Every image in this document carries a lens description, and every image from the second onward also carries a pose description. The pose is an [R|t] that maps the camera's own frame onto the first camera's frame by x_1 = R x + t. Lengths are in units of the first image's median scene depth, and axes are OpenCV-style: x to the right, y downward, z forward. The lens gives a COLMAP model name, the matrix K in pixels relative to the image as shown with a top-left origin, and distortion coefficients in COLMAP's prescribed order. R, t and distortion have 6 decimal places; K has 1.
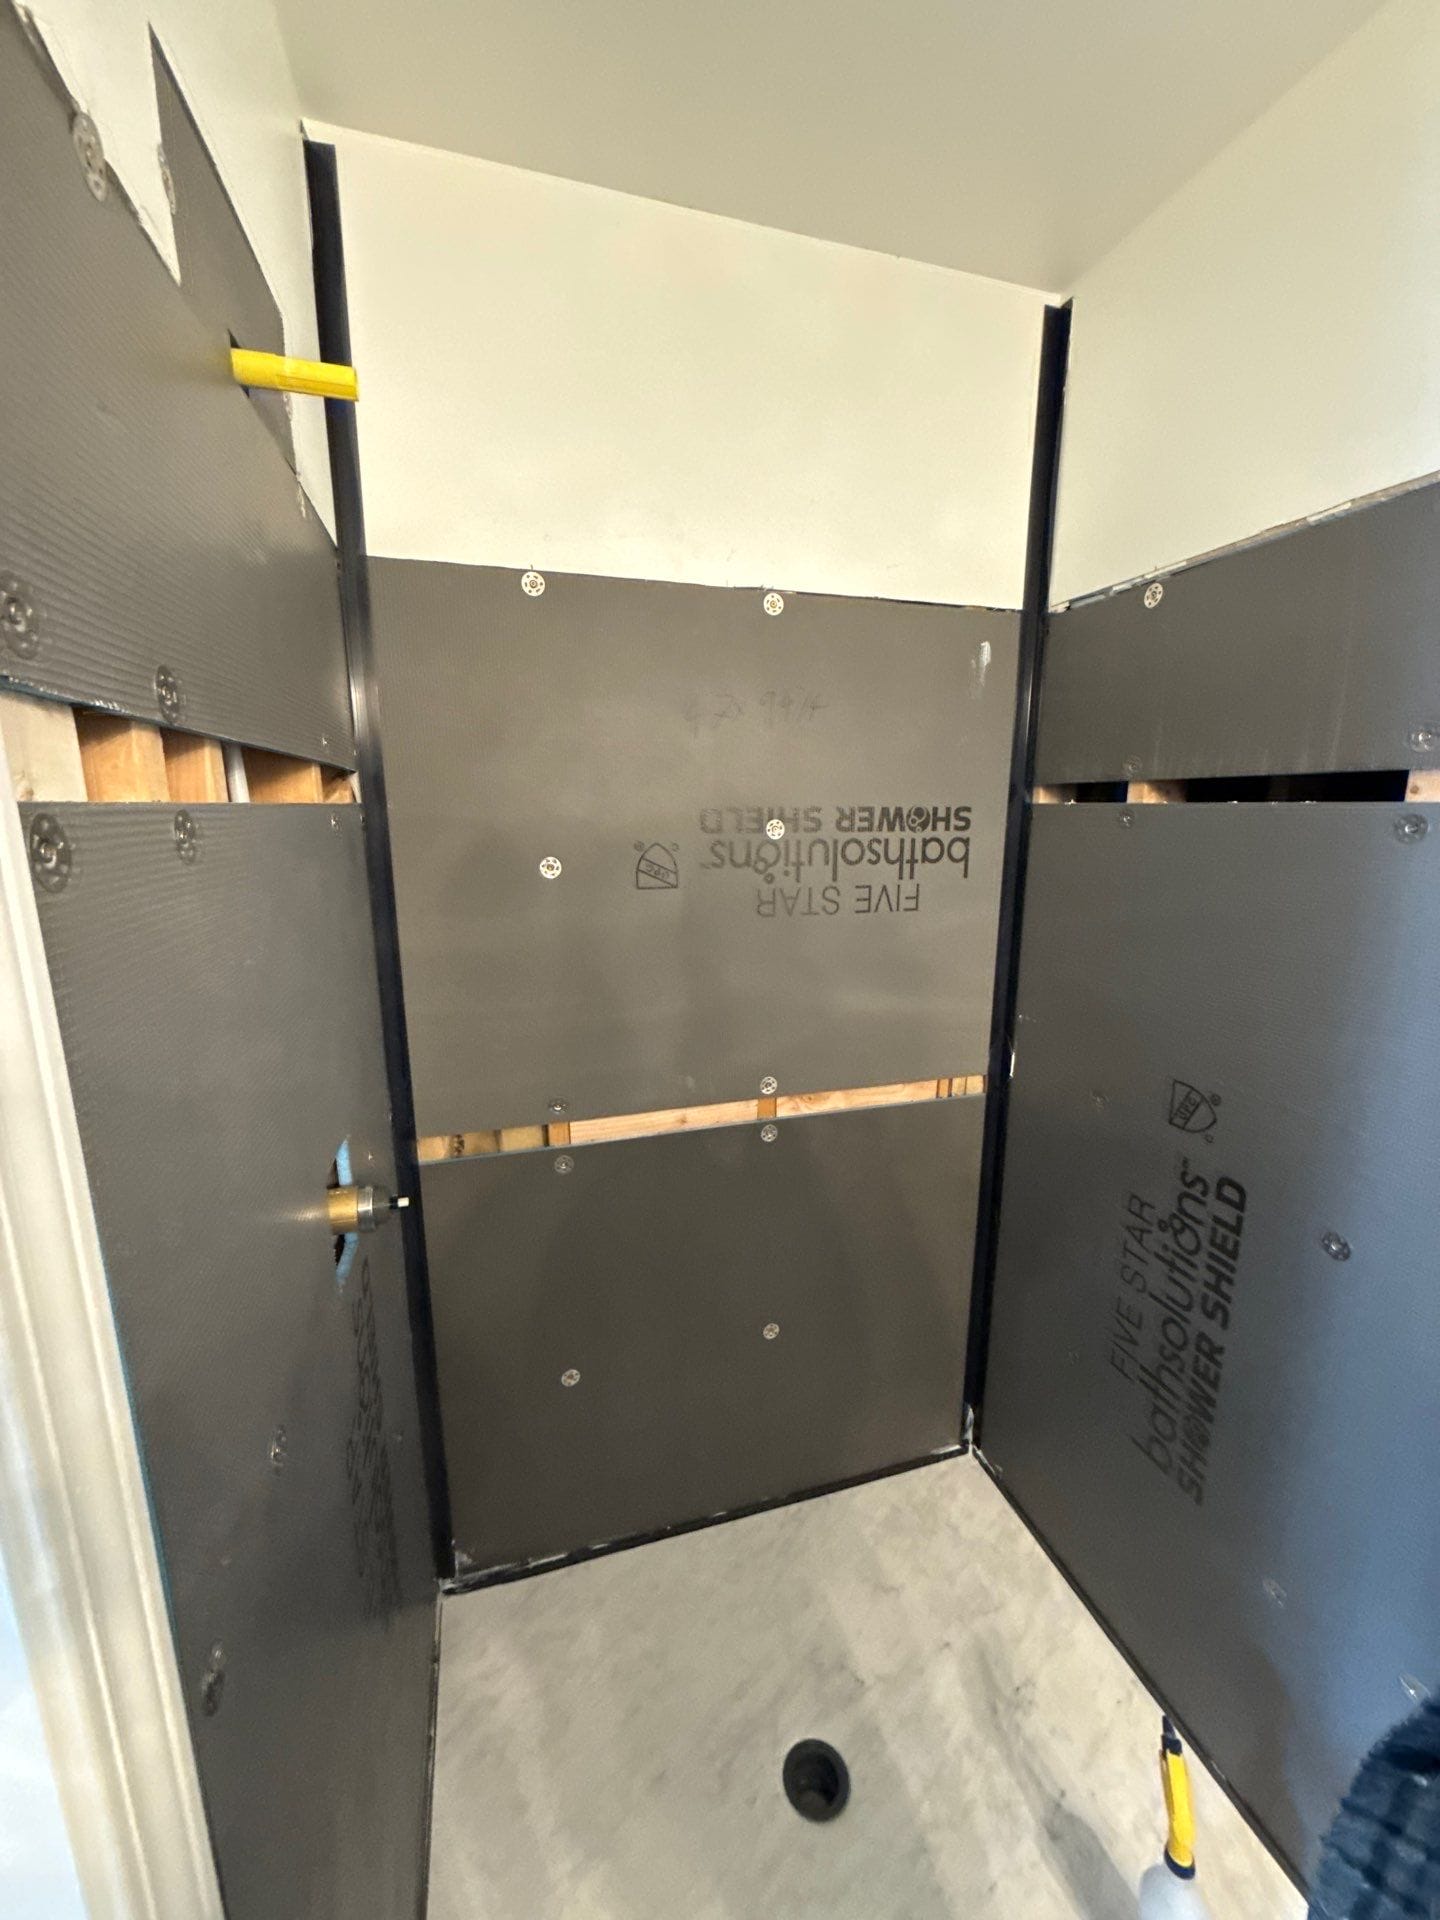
lens RADIAL K [[773.3, 0, 726.1], [0, 773.3, 971.0], [0, 0, 1]] dist [-0.001998, -0.000453]
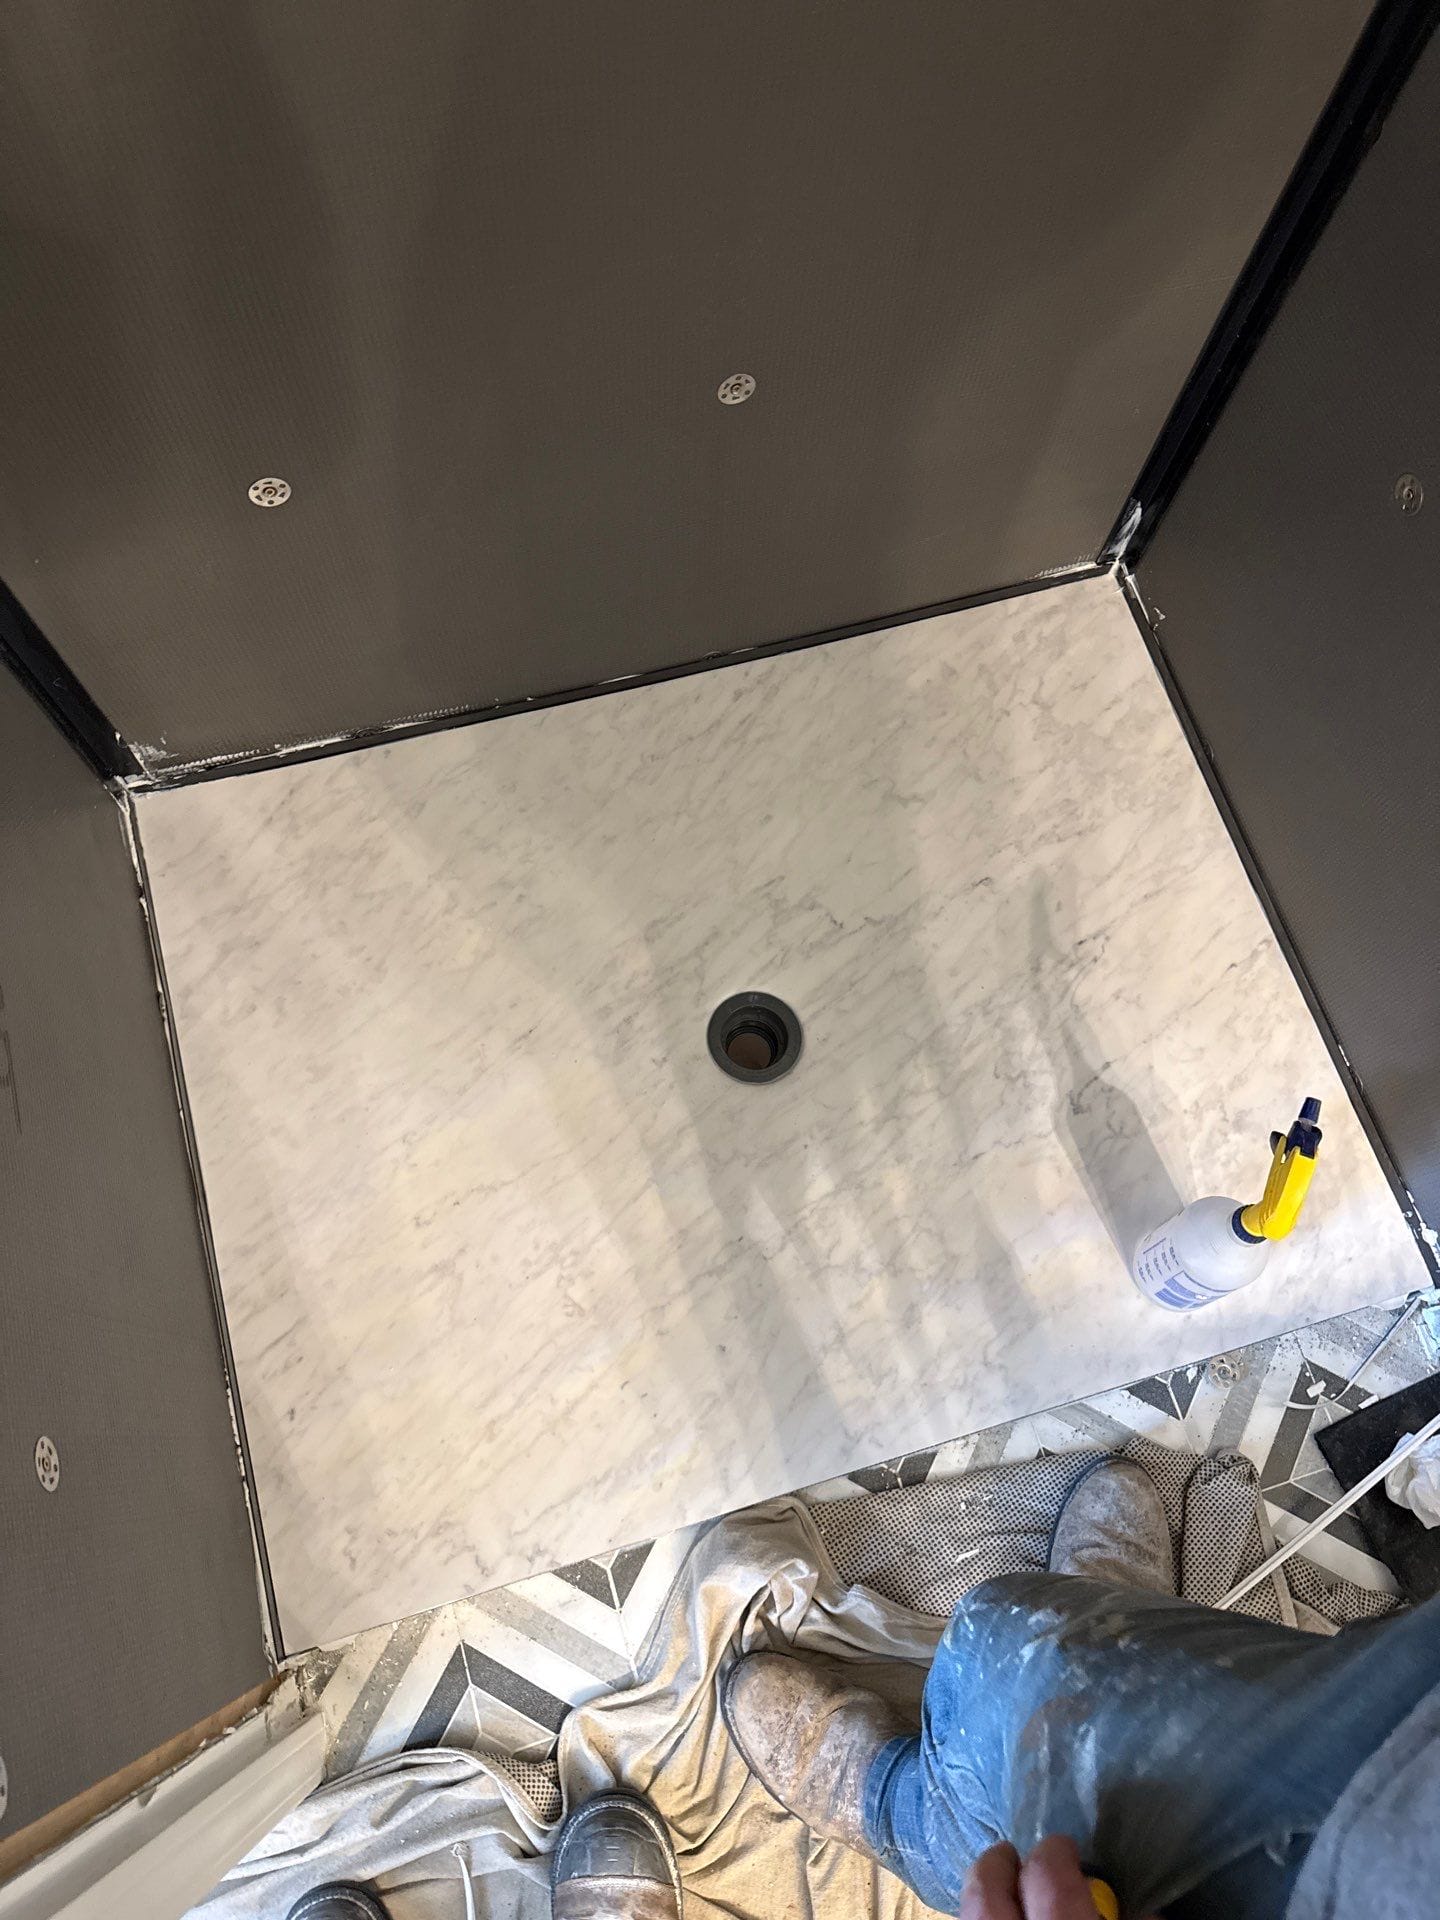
lens RADIAL K [[1364.6, 0, 732.2], [0, 1364.6, 956.6], [0, 0, 1]] dist [0.092112, -0.001394]
pose [[0.998643, 0.030127, 0.042480, 0.036516], [-0.052003, 0.532852, 0.844609, -0.015872], [0.002810, -0.845672, 0.533696, 0.362544]]
